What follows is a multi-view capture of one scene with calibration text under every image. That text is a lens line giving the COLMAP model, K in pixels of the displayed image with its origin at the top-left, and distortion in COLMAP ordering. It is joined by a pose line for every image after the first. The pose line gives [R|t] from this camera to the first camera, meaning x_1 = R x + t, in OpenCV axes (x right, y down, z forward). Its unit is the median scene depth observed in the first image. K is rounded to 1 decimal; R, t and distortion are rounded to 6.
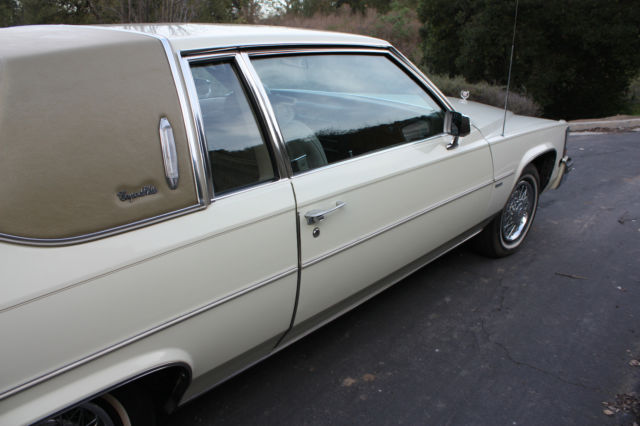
lens RADIAL K [[542.3, 0, 320.0], [0, 542.3, 213.0], [0, 0, 1]] dist [-0.147214, 0.130672]
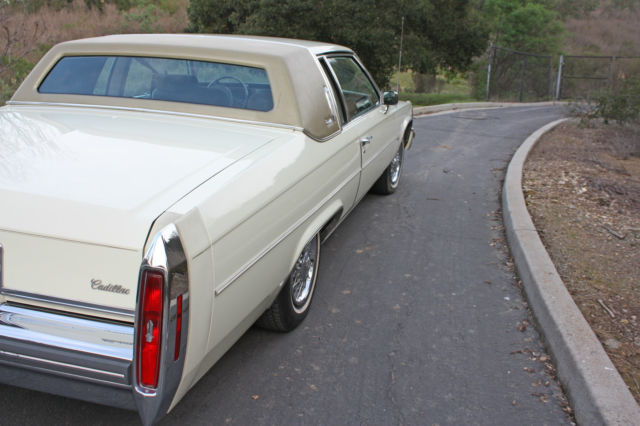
lens RADIAL K [[612.1, 0, 320.0], [0, 612.1, 213.0], [0, 0, 1]] dist [-0.077494, 0.022338]
pose [[0.901229, -0.098687, 0.421955, -0.529230], [0.113482, 0.993490, -0.010021, 0.126432], [-0.418219, 0.056916, 0.906561, -0.423661]]
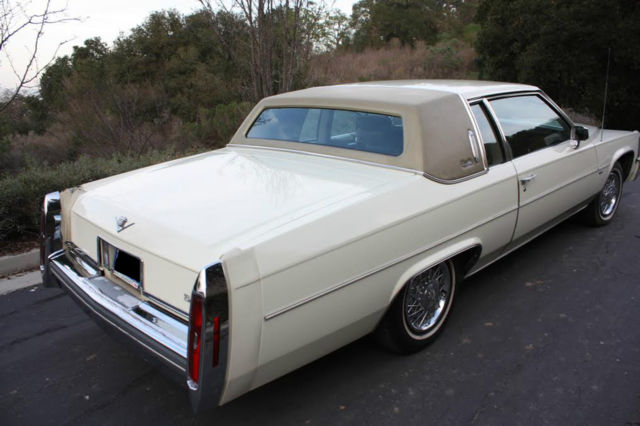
lens RADIAL K [[542.3, 0, 320.0], [0, 542.3, 213.0], [0, 0, 1]] dist [-0.147214, 0.130672]
pose [[0.995941, -0.035759, -0.082598, -0.288413], [0.030945, 0.997788, -0.058842, 0.104257], [0.084520, 0.056048, 0.994844, -0.469475]]
